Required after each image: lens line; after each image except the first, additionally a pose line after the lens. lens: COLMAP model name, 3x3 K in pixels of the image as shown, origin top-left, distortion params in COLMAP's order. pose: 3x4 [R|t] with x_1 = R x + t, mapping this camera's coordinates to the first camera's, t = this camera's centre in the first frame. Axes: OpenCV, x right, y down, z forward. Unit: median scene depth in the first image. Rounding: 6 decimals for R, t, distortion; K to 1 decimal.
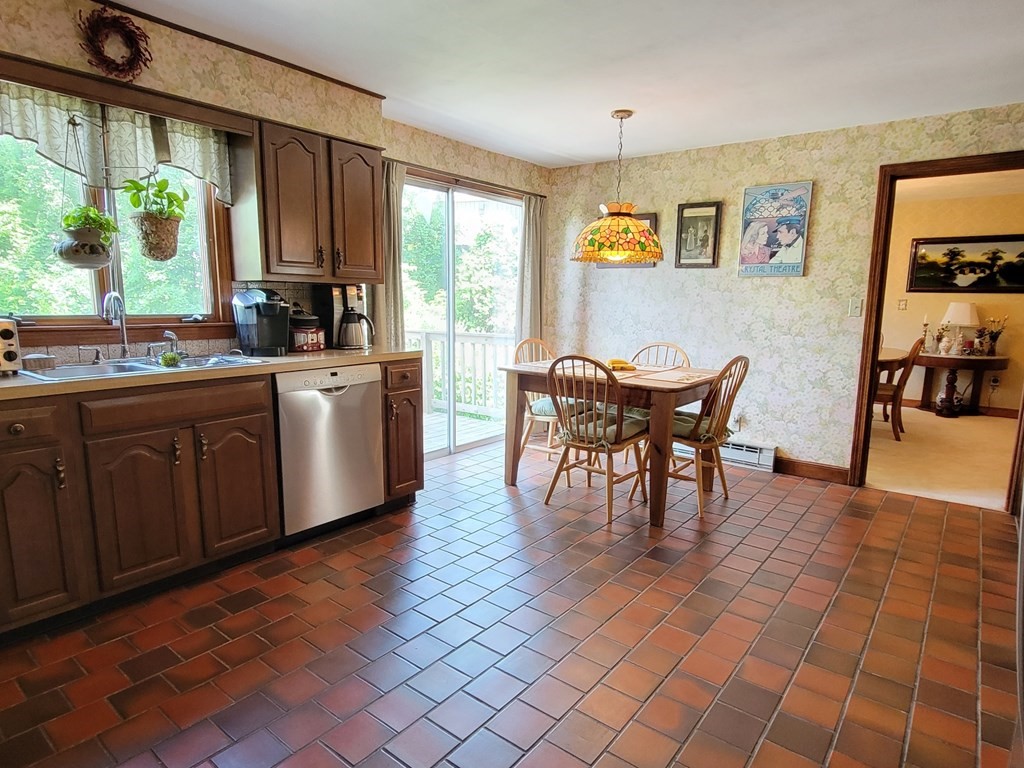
lens RADIAL K [[591.6, 0, 513.4], [0, 591.6, 392.9], [0, 0, 1]] dist [-0.002671, -0.002084]
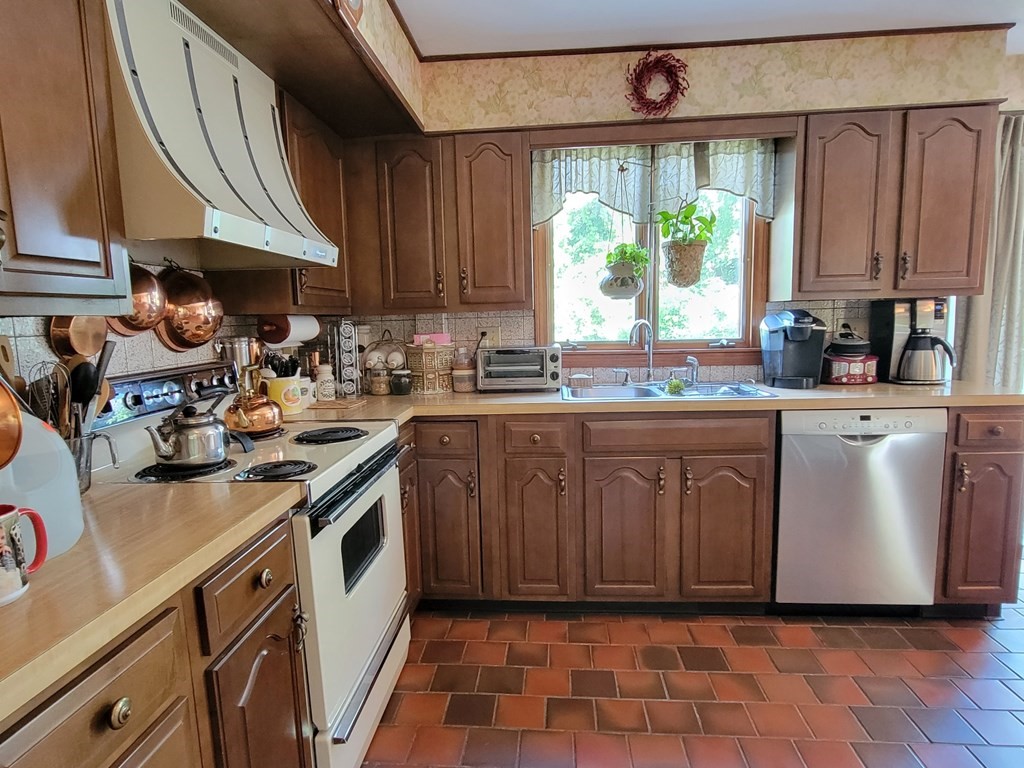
lens RADIAL K [[591.6, 0, 505.7], [0, 591.6, 394.5], [0, 0, 1]] dist [-0.002671, -0.002084]
pose [[0.544402, 0.083750, -0.834633, 0.087511], [-0.099712, 0.994410, 0.034744, -0.045988], [0.832877, 0.064308, 0.549709, 0.203275]]
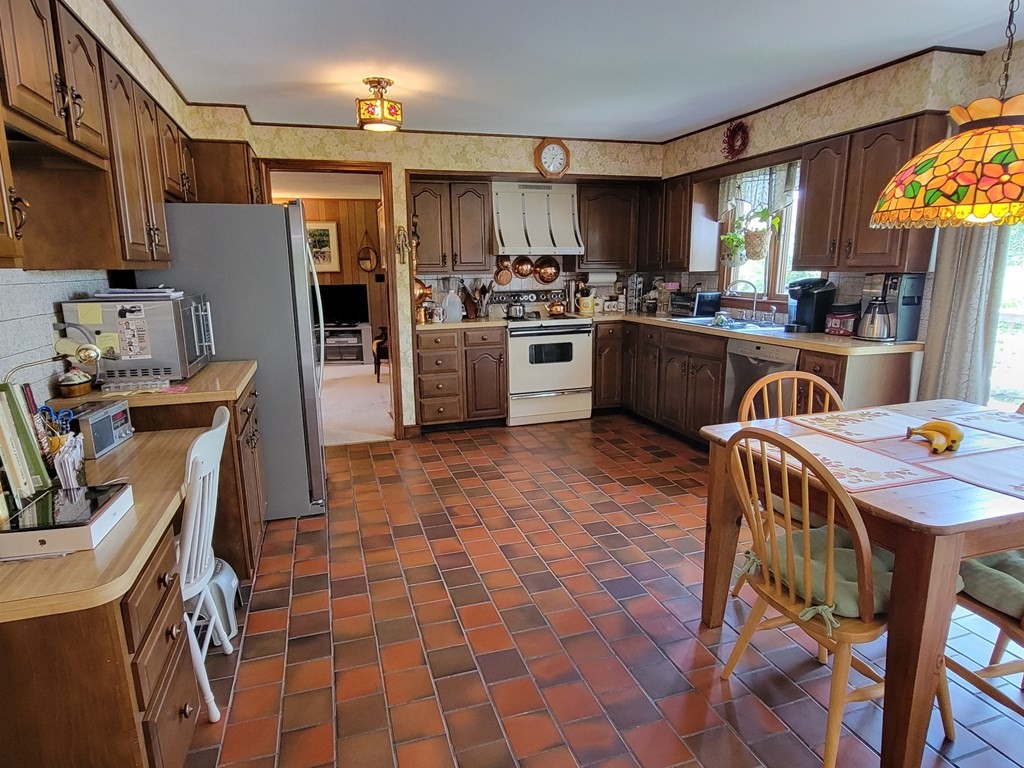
lens RADIAL K [[591.6, 0, 514.5], [0, 591.6, 390.1], [0, 0, 1]] dist [-0.002671, -0.002084]
pose [[-0.559387, 0.163930, -0.812535, 1.095937], [-0.127246, 0.951648, 0.279599, -0.249309], [0.819082, 0.259796, -0.511479, 1.347808]]
